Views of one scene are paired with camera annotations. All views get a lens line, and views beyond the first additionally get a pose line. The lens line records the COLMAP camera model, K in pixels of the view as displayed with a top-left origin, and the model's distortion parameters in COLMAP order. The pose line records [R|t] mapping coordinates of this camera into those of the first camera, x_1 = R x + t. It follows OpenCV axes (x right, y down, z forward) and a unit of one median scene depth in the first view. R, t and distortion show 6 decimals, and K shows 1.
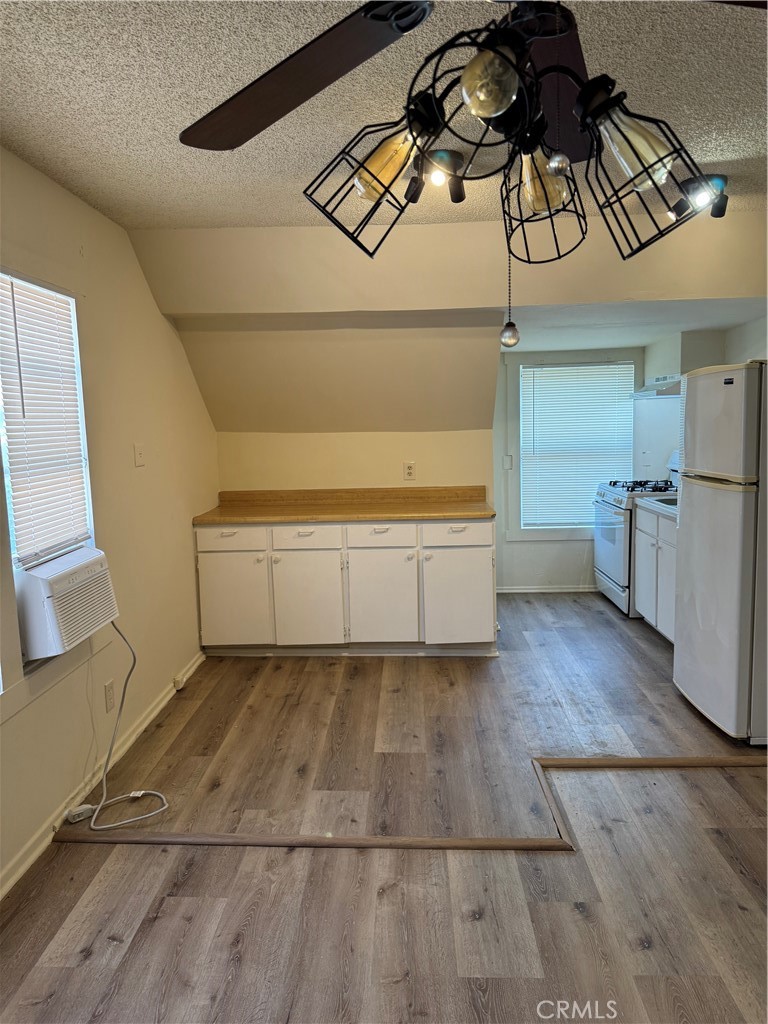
lens RADIAL K [[726.7, 0, 381.5], [0, 726.7, 513.9], [0, 0, 1]] dist [0.029982, -0.040925]
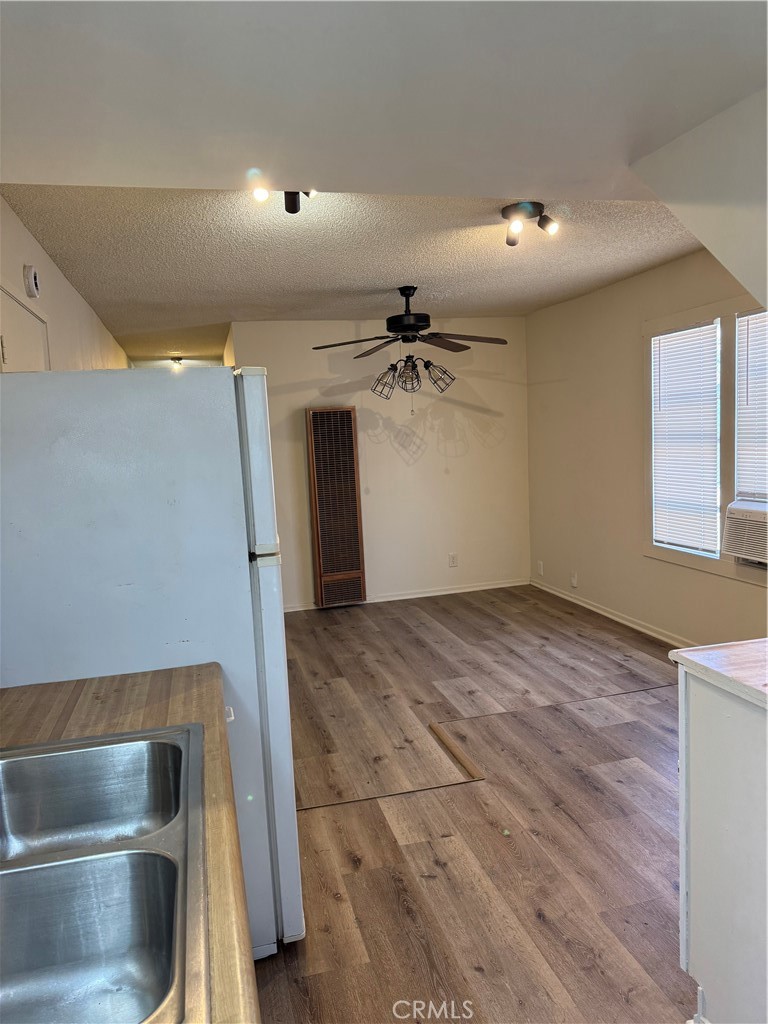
lens RADIAL K [[718.7, 0, 384.0], [0, 718.7, 512.0], [0, 0, 1]] dist [0.136846, -0.196836]
pose [[-0.954697, 0.102511, -0.279365, 0.774841], [0.033872, 0.970125, 0.240230, -0.335595], [0.295645, 0.219884, -0.929648, 2.428827]]
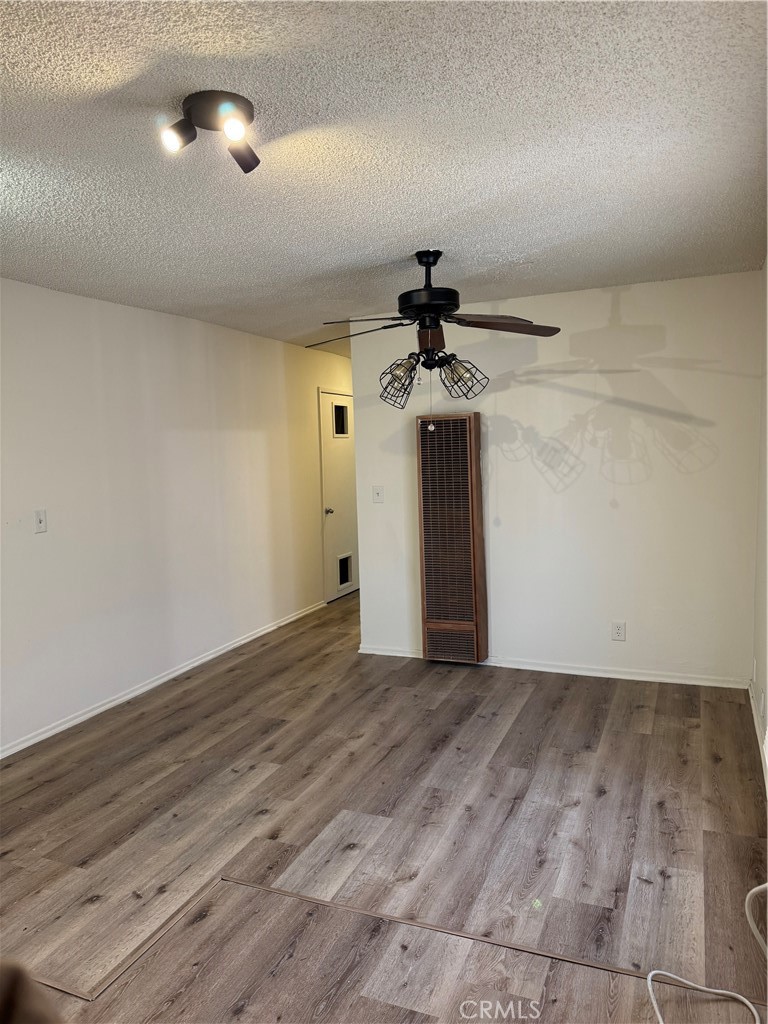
lens RADIAL K [[726.7, 0, 381.5], [0, 726.7, 513.9], [0, 0, 1]] dist [0.029982, -0.040925]
pose [[-0.931258, 0.016721, 0.363977, -0.370187], [0.098902, 0.973042, 0.208343, -0.258593], [-0.350682, 0.230019, -0.907807, 1.897544]]
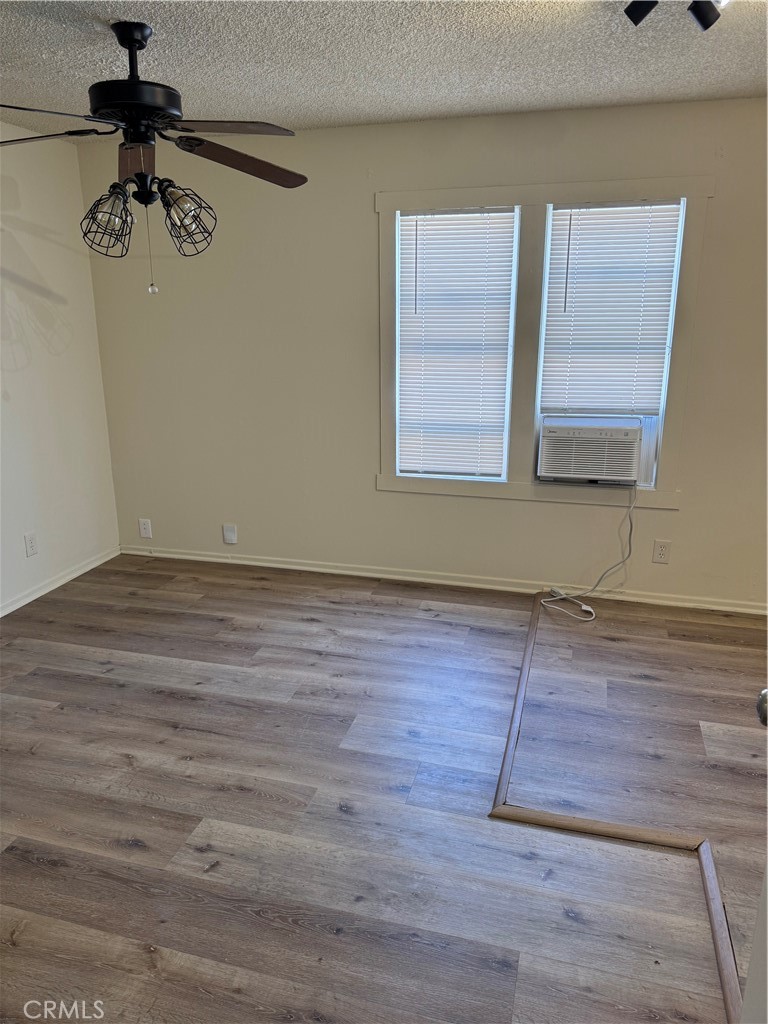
lens RADIAL K [[718.7, 0, 384.0], [0, 718.7, 512.0], [0, 0, 1]] dist [0.136846, -0.196836]
pose [[-0.236664, 0.283173, -0.929410, 1.133419], [-0.118668, 0.940999, 0.316922, -0.188220], [0.964318, 0.185295, -0.189097, 1.058143]]
